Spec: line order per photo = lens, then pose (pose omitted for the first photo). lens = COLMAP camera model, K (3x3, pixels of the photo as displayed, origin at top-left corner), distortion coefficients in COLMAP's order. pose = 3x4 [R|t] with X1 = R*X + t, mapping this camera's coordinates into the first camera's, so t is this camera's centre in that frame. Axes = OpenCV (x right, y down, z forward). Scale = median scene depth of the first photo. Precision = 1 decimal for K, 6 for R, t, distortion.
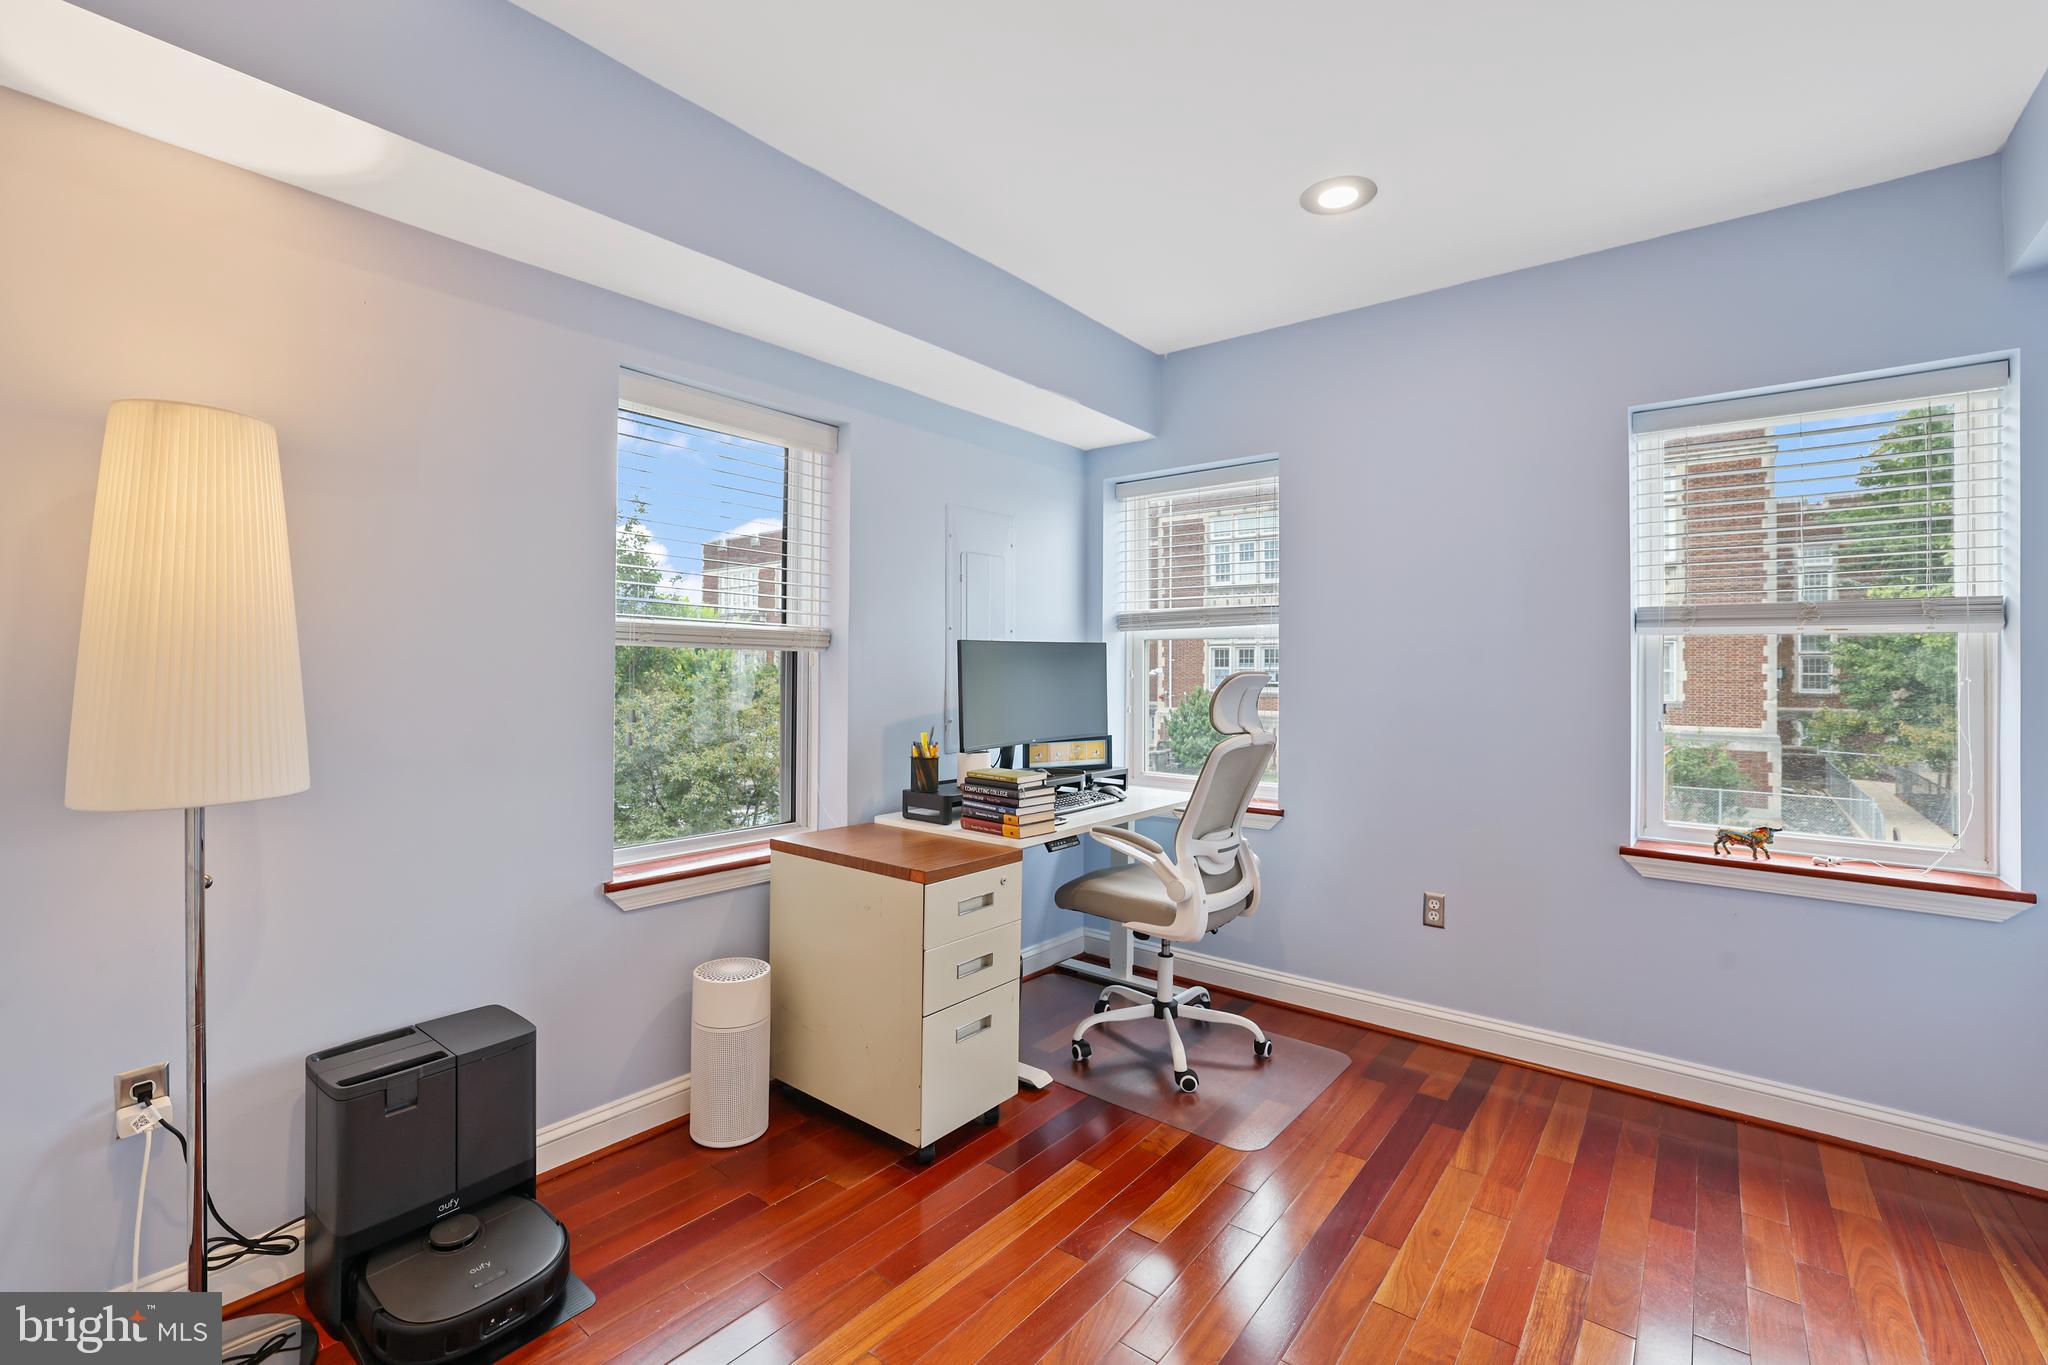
lens RADIAL K [[894.5, 0, 1008.6], [0, 894.5, 666.4], [0, 0, 1]] dist [-0.008980, 0.008277]
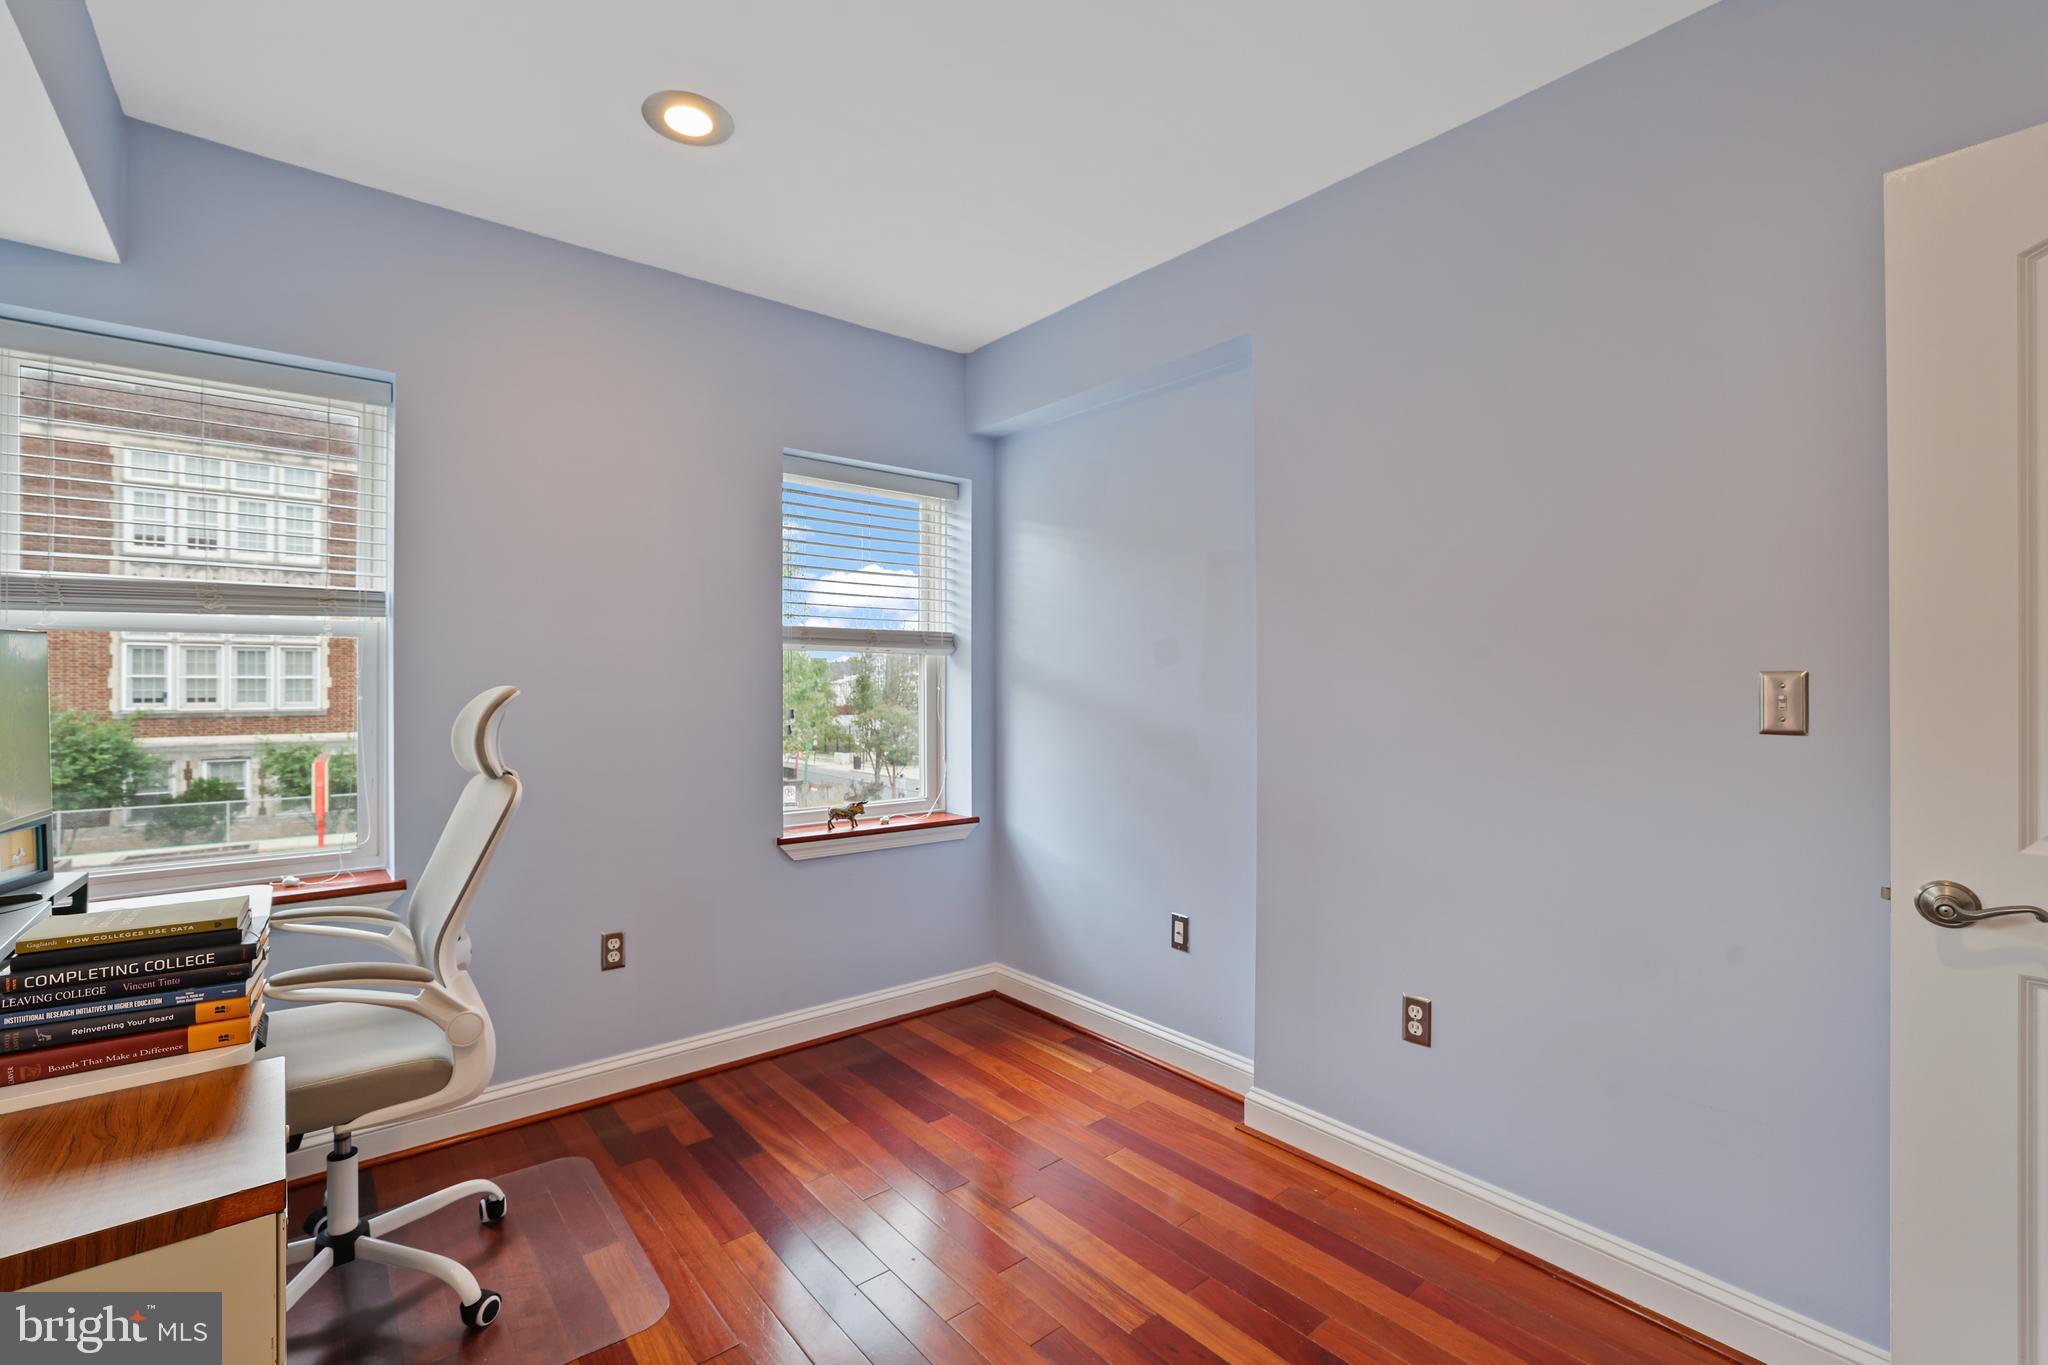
lens RADIAL K [[894.5, 0, 1011.5], [0, 894.5, 694.2], [0, 0, 1]] dist [-0.008980, 0.008277]
pose [[0.216717, -0.021898, 0.975989, -0.353275], [-0.002338, 0.999734, 0.022950, -0.006310], [-0.976232, -0.007256, 0.216608, 0.480779]]
